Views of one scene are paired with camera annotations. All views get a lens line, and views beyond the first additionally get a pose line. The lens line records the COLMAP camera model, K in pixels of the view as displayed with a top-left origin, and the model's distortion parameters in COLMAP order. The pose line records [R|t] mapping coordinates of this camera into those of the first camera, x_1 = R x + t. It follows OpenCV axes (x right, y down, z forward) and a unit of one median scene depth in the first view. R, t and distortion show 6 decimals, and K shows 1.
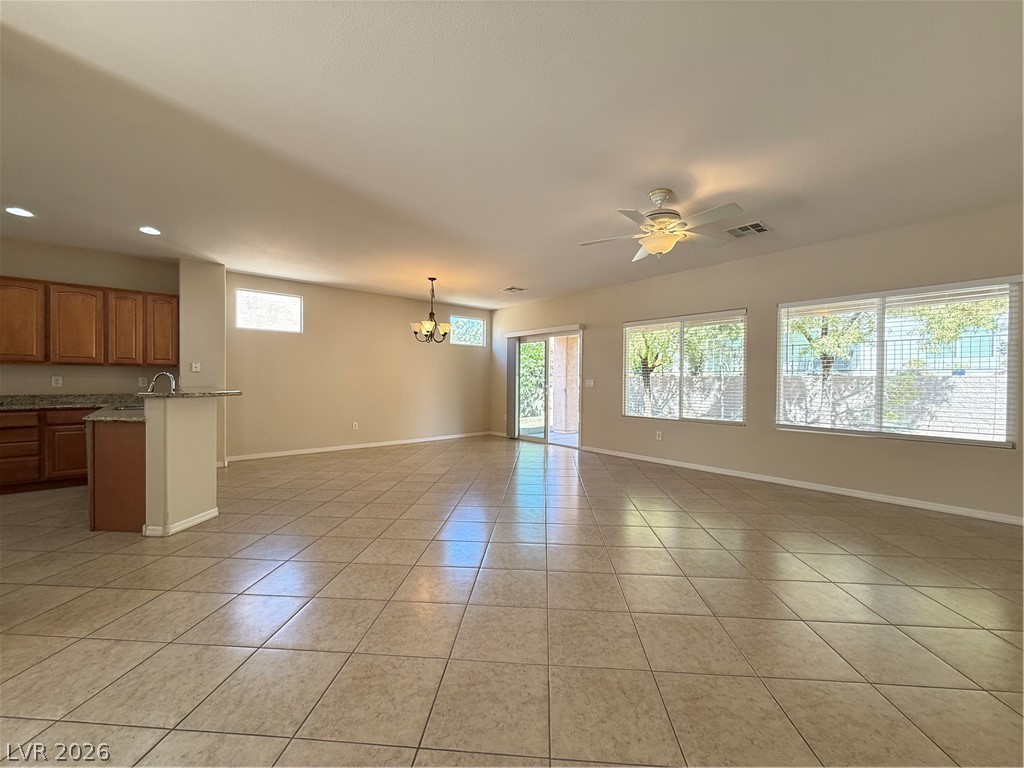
lens RADIAL K [[409.3, 0, 511.9], [0, 409.3, 383.2], [0, 0, 1]] dist [-0.001106, 0.000145]
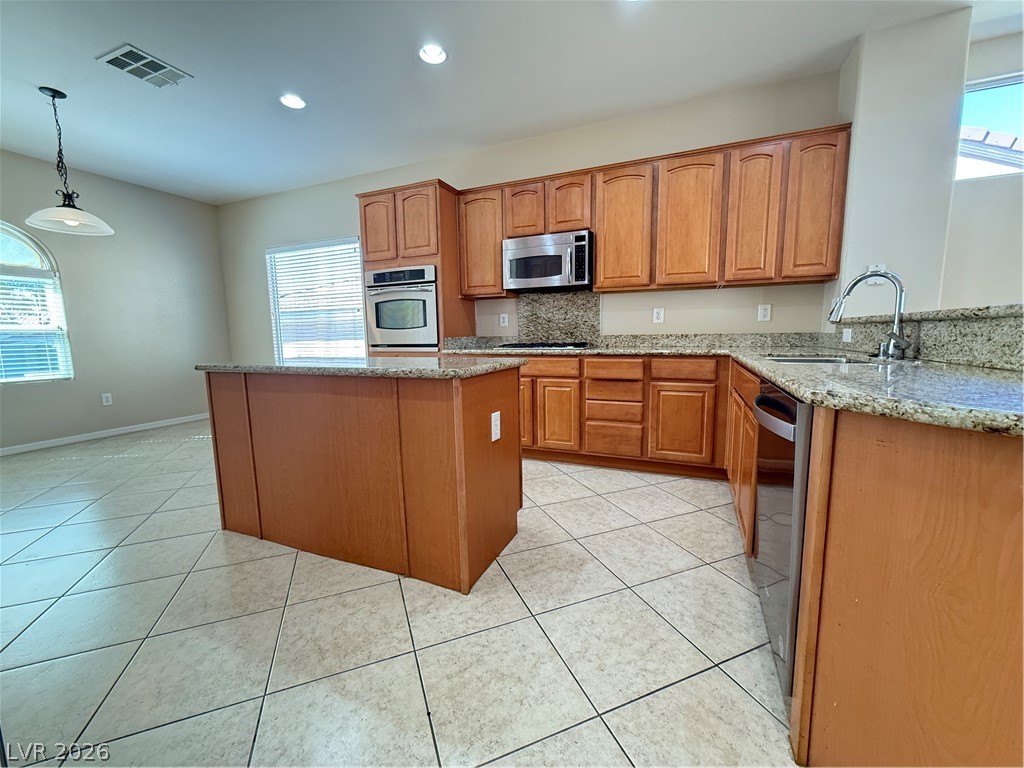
lens RADIAL K [[409.3, 0, 514.3], [0, 409.3, 385.1], [0, 0, 1]] dist [-0.001106, 0.000145]
pose [[0.434830, 0.100165, -0.894924, -0.561103], [0.012355, 0.993037, 0.117150, 0.028021], [0.900428, -0.061998, 0.430565, 0.451366]]
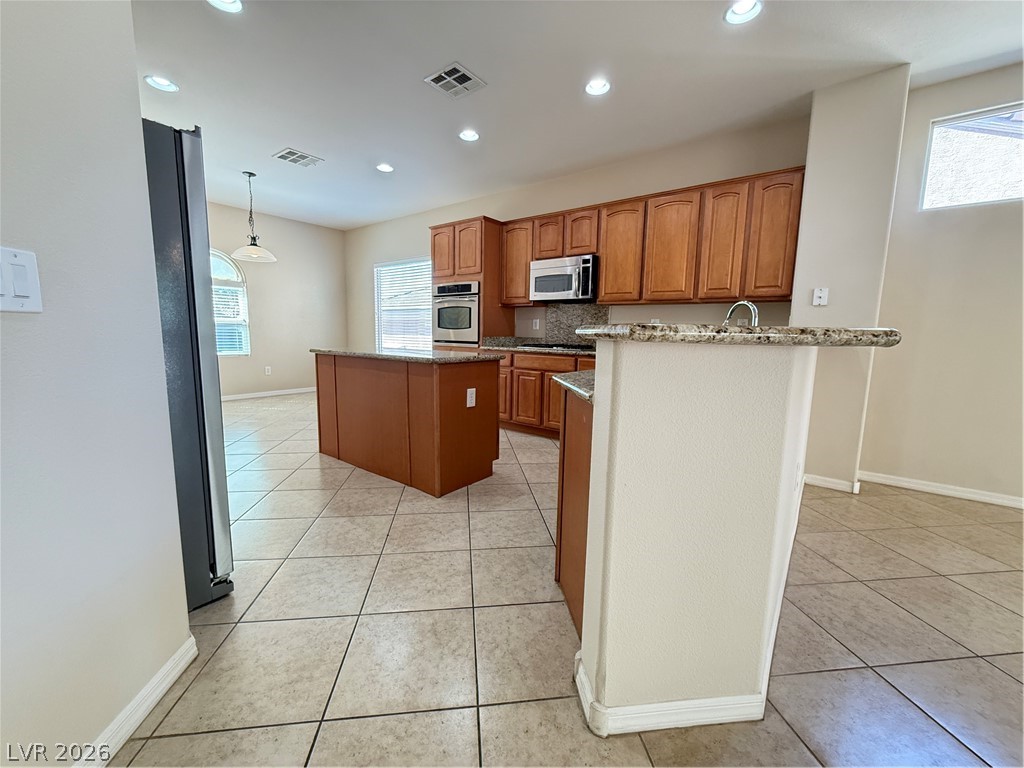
lens RADIAL K [[409.3, 0, 515.8], [0, 409.3, 385.3], [0, 0, 1]] dist [-0.001106, 0.000145]
pose [[0.193639, 0.126862, -0.972836, -0.337652], [-0.023709, 0.991920, 0.124631, 0.019310], [0.980786, -0.001069, 0.195082, 0.543791]]
